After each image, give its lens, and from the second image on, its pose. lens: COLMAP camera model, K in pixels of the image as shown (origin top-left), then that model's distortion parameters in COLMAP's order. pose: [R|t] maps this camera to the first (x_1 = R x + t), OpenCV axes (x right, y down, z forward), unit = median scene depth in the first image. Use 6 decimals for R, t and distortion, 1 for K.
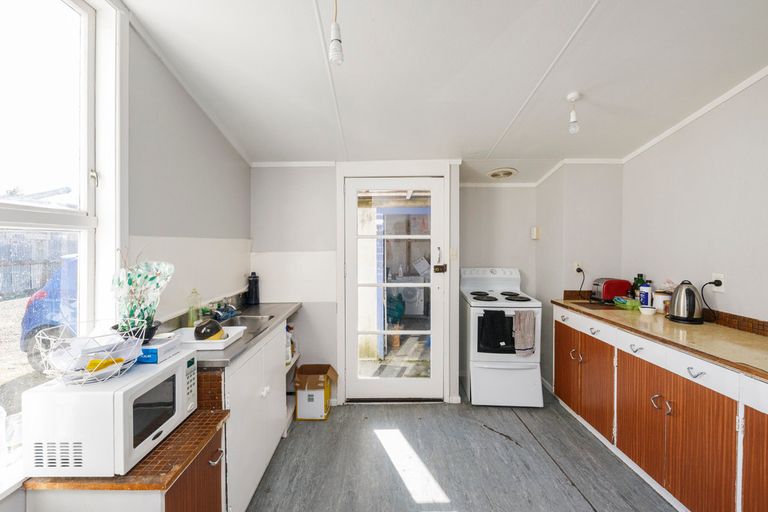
lens RADIAL K [[348.7, 0, 381.8], [0, 348.7, 245.9], [0, 0, 1]] dist [0.001331, -0.004885]
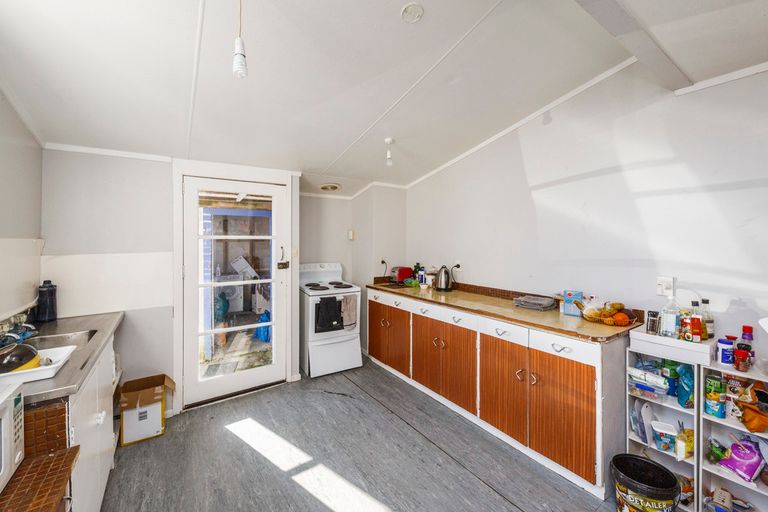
lens RADIAL K [[304.9, 0, 384.3], [0, 304.9, 241.4], [0, 0, 1]] dist [0.000534, -0.005403]
pose [[0.816064, -0.000192, 0.577962, -0.143762], [0.007238, 0.999925, -0.009887, -0.001359], [-0.577917, 0.012252, 0.816004, -0.005496]]
